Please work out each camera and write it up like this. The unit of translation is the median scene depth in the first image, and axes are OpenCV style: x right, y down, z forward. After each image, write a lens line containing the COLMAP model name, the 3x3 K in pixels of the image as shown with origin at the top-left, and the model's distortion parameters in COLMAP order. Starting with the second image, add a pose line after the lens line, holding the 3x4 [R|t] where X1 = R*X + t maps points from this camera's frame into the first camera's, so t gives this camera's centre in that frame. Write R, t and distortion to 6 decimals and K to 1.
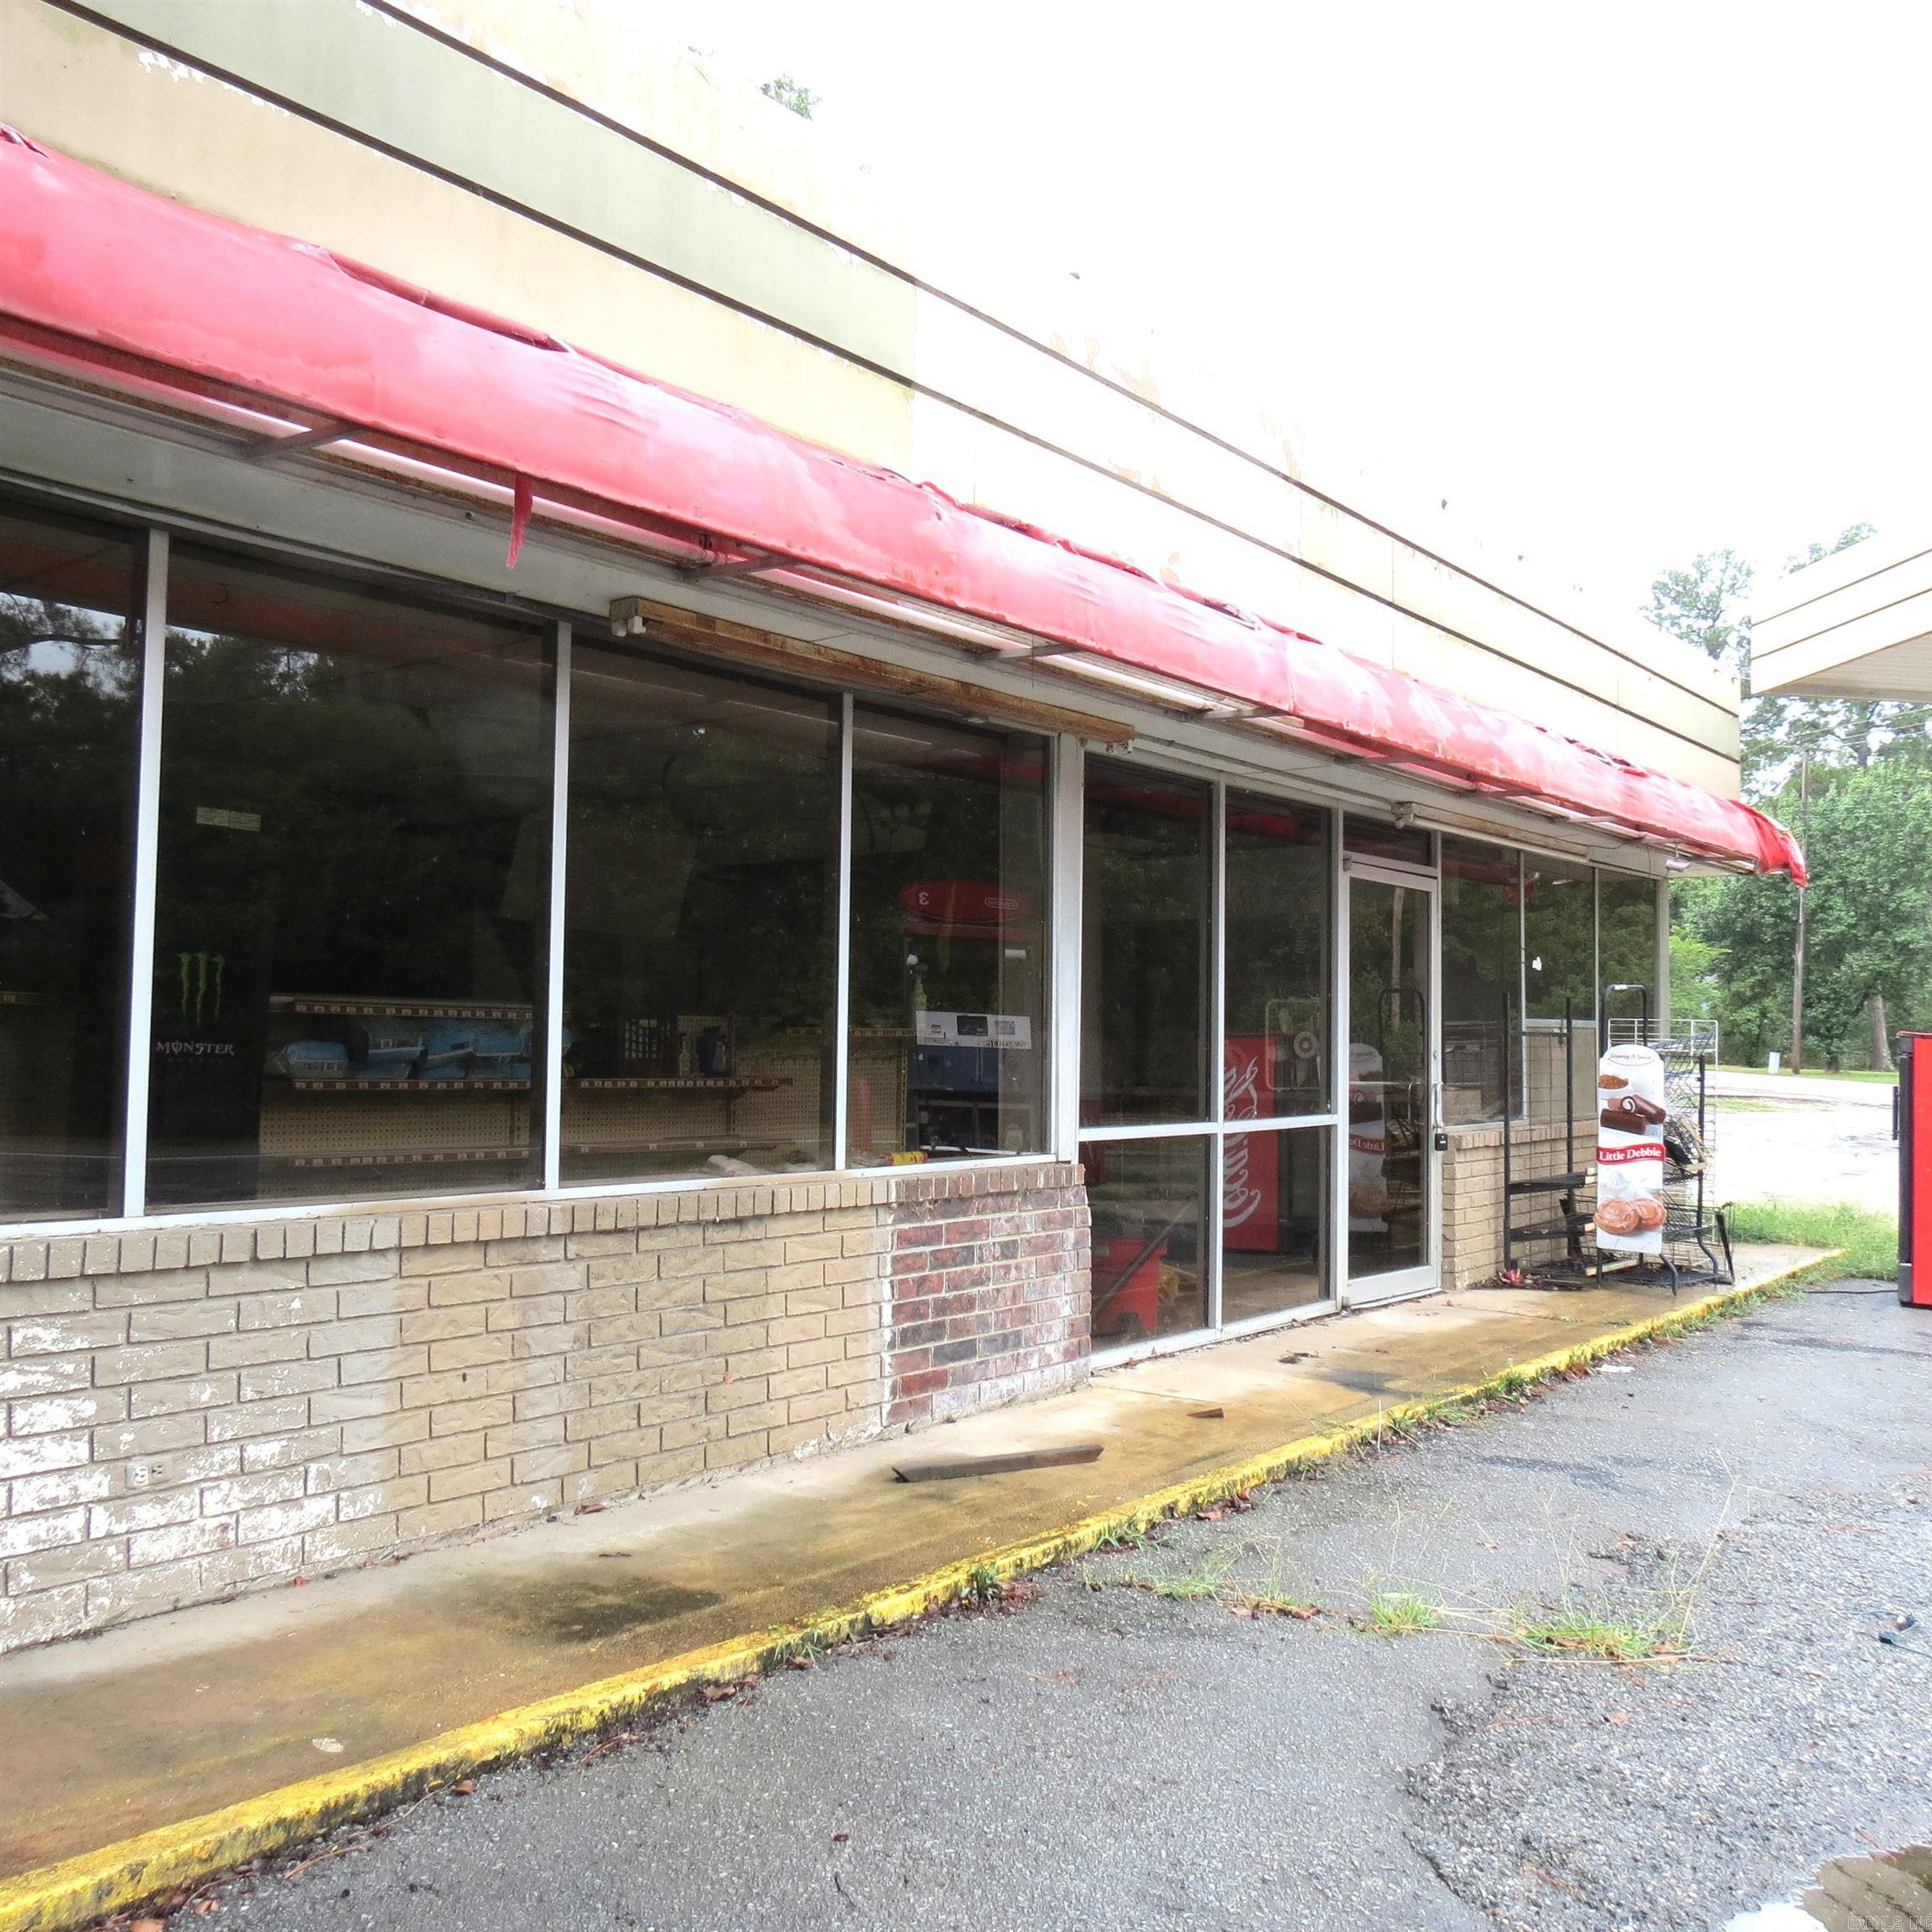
lens RADIAL K [[1838.0, 0, 966.0], [0, 1838.0, 966.0], [0, 0, 1]] dist [-0.042108, 0.015896]
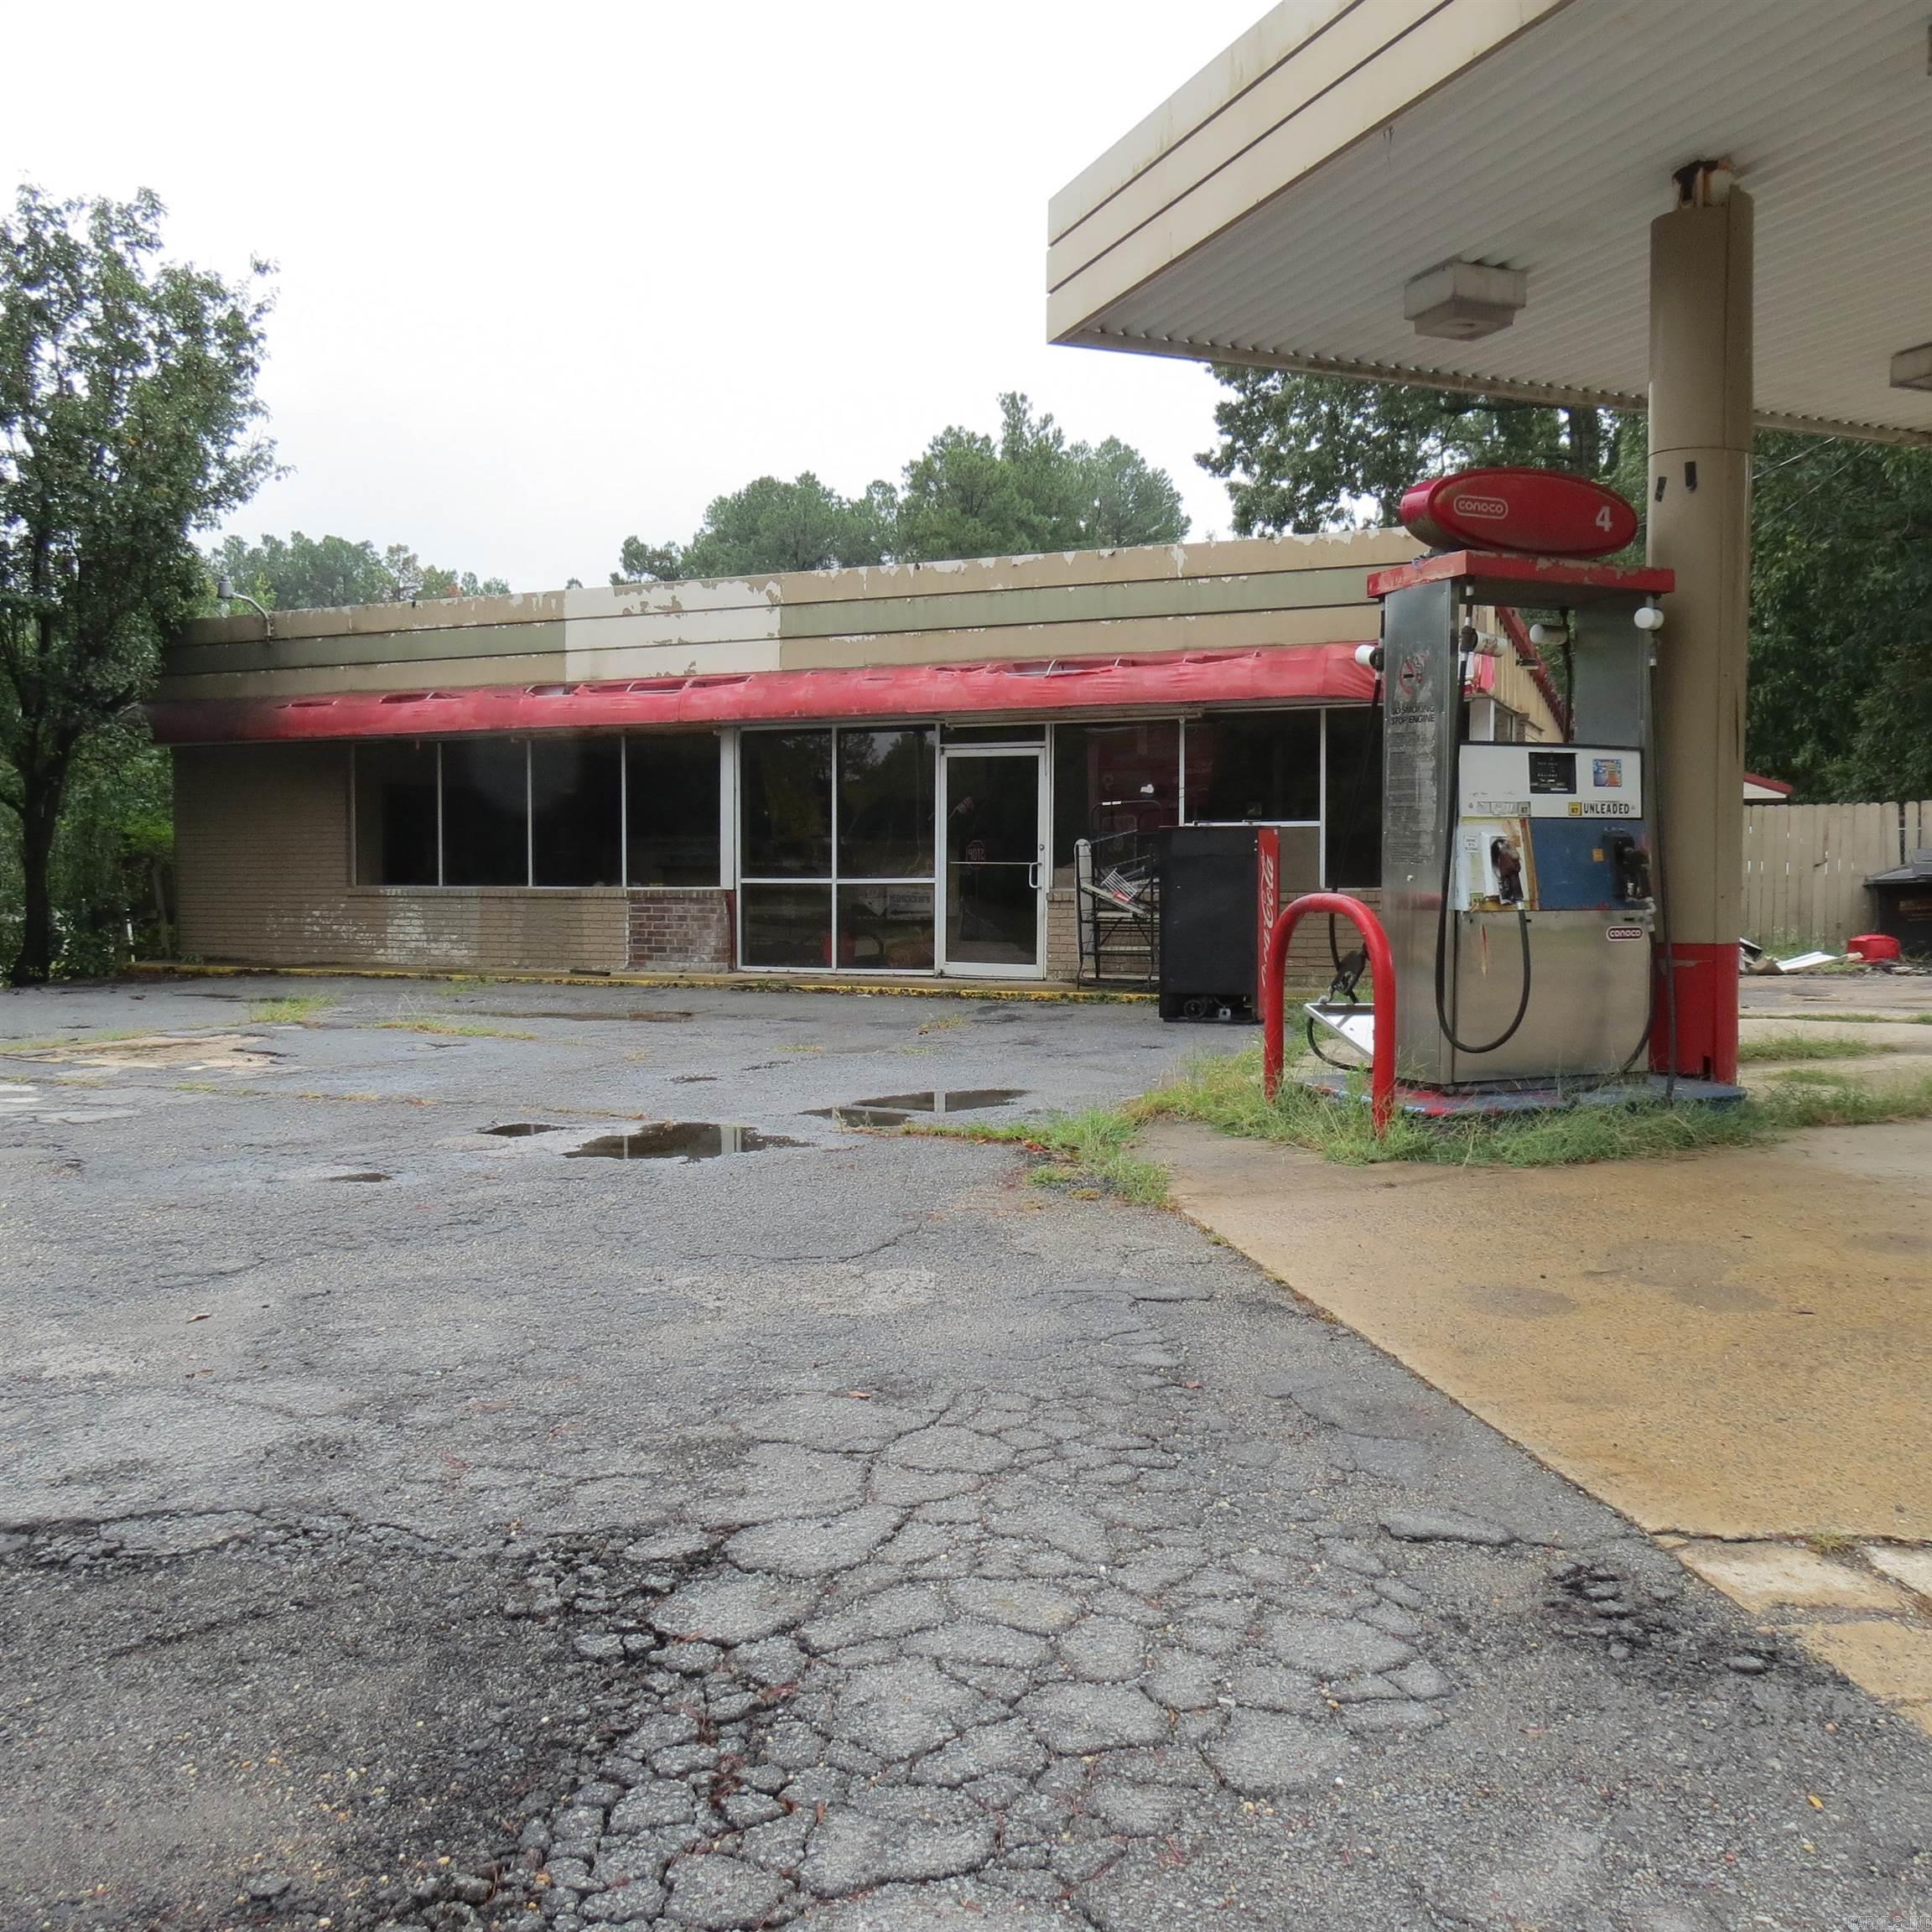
lens RADIAL K [[1838.0, 0, 966.0], [0, 1838.0, 966.0], [0, 0, 1]] dist [-0.042108, 0.015896]
pose [[0.247358, 0.045473, -0.967857, 2.953662], [0.047710, 0.997115, 0.059041, 0.081942], [0.967749, -0.060780, 0.244475, 0.733627]]
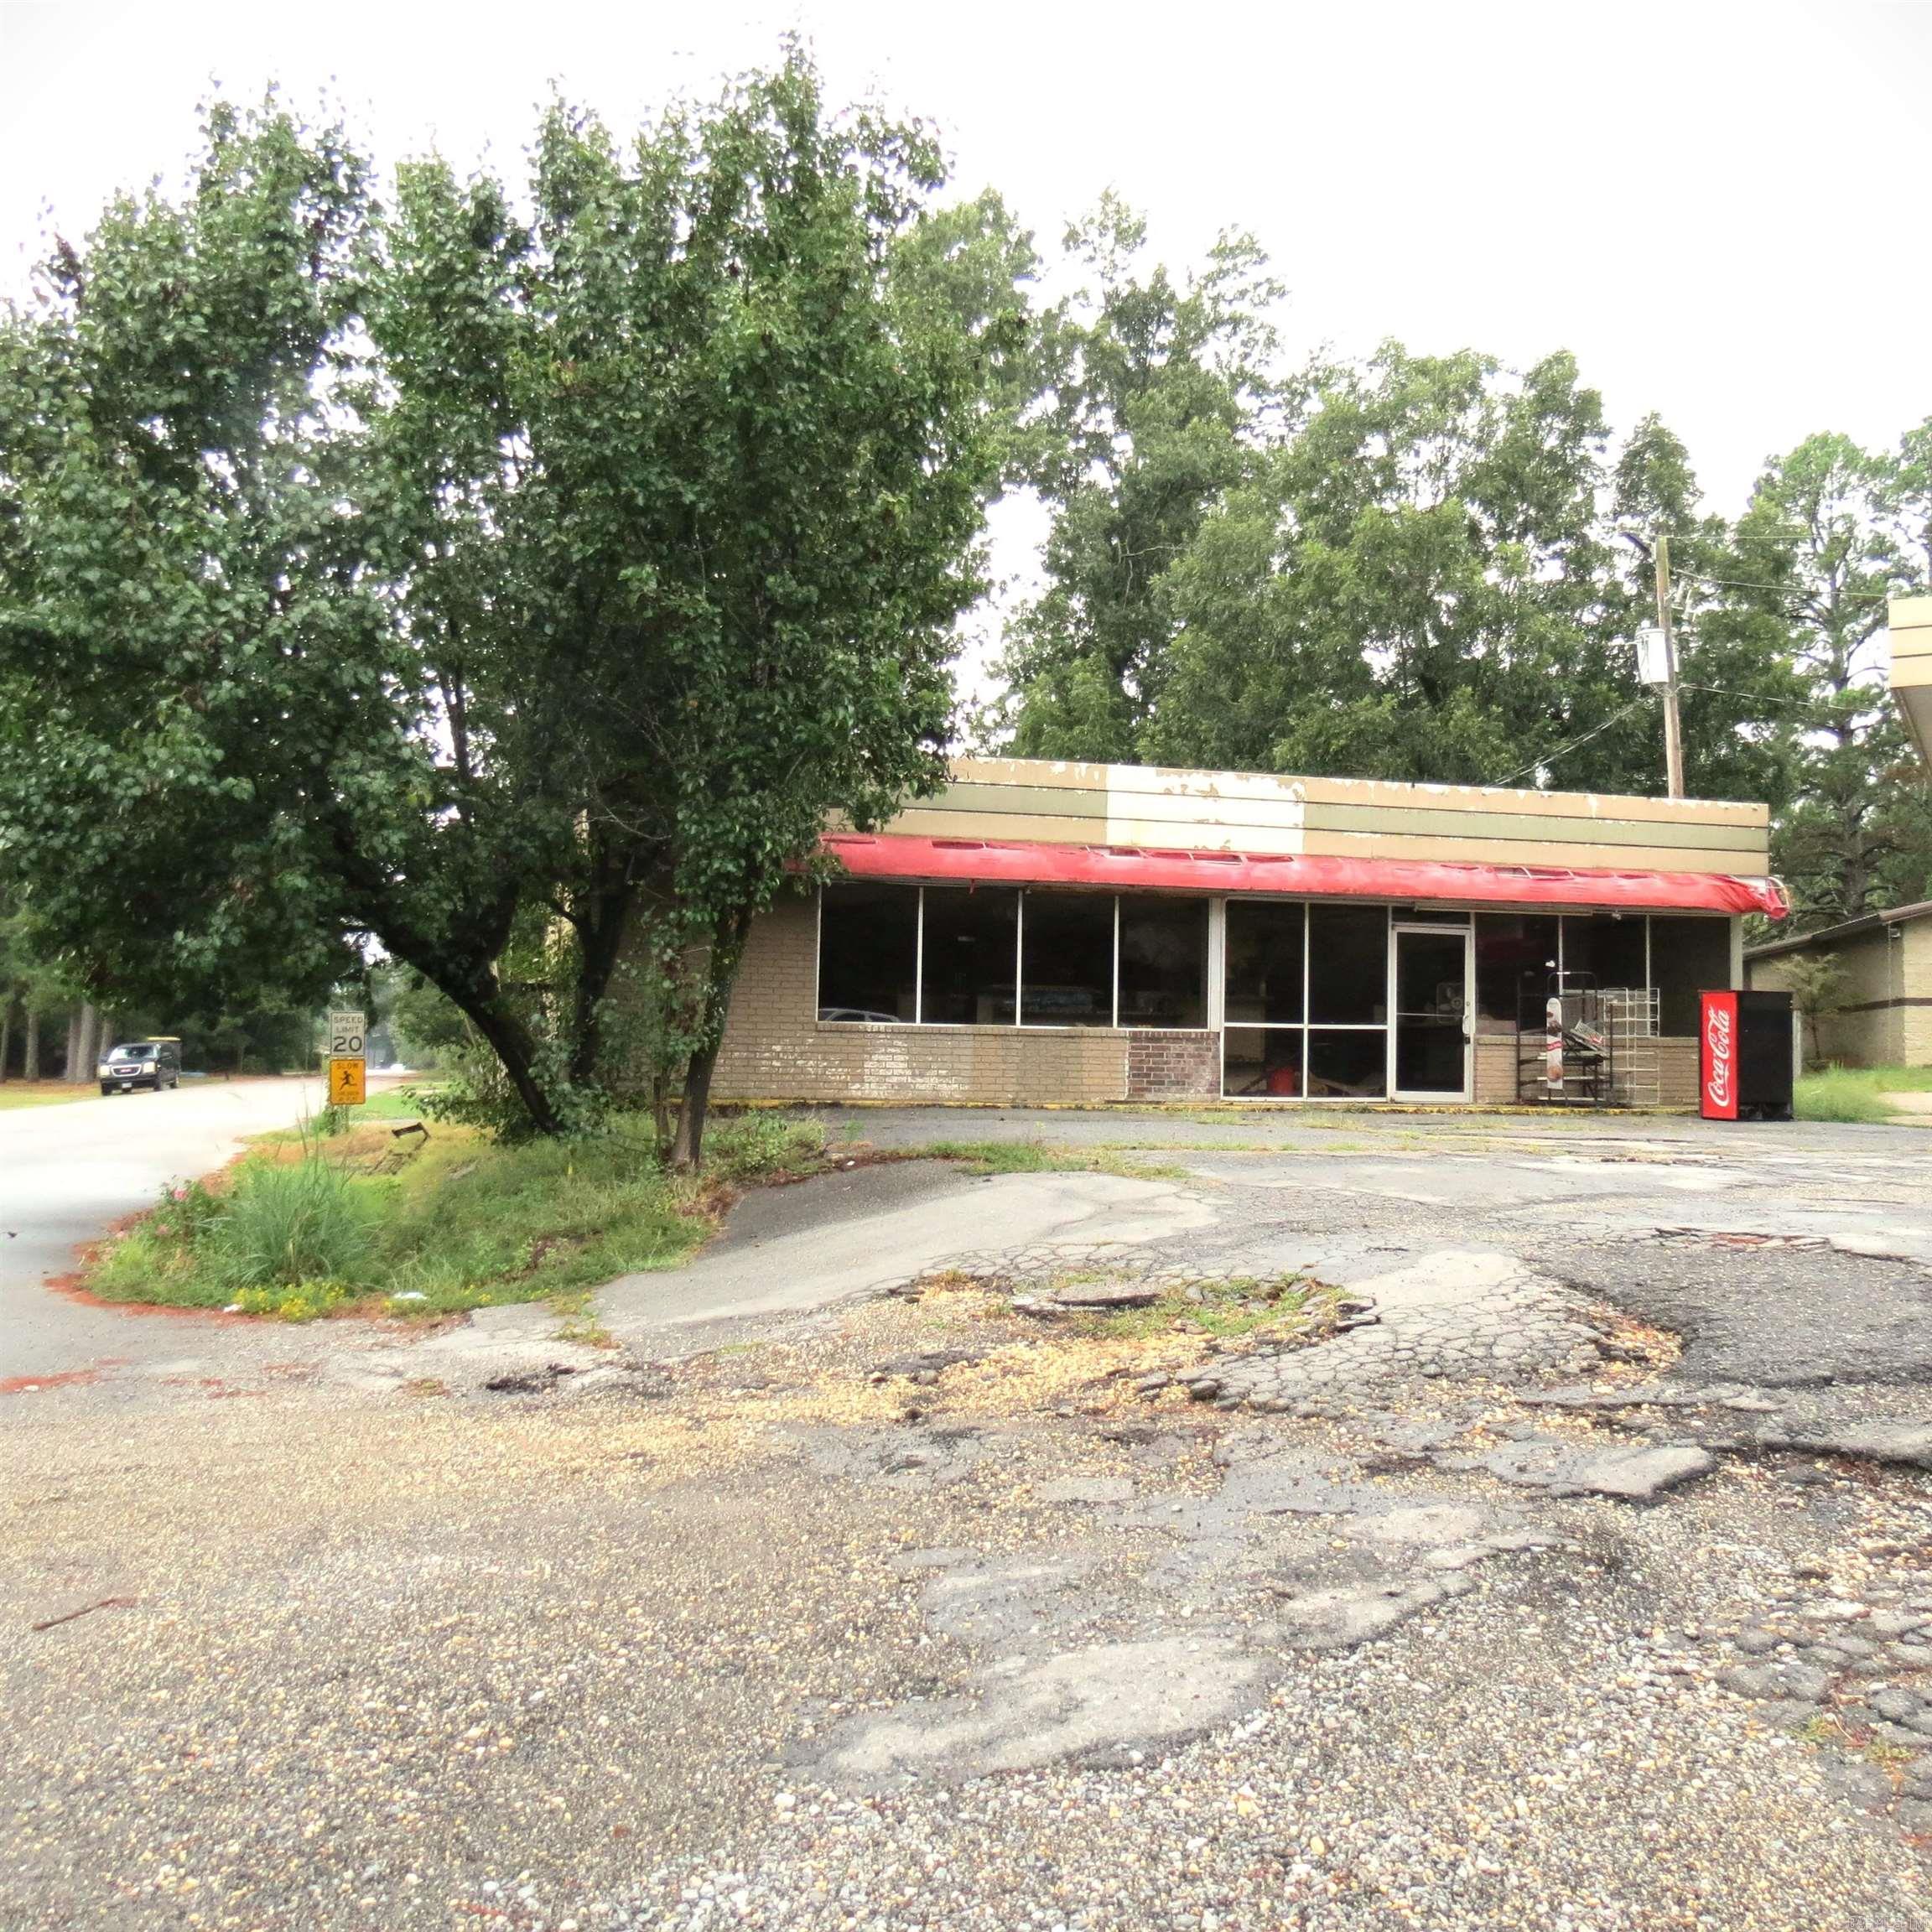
lens RADIAL K [[1838.0, 0, 966.0], [0, 1838.0, 966.0], [0, 0, 1]] dist [-0.042108, 0.015896]
pose [[0.802474, -0.033087, -0.595769, 1.722589], [0.020932, 0.999408, -0.027309, 0.076347], [0.596320, 0.009444, 0.802691, -1.928039]]
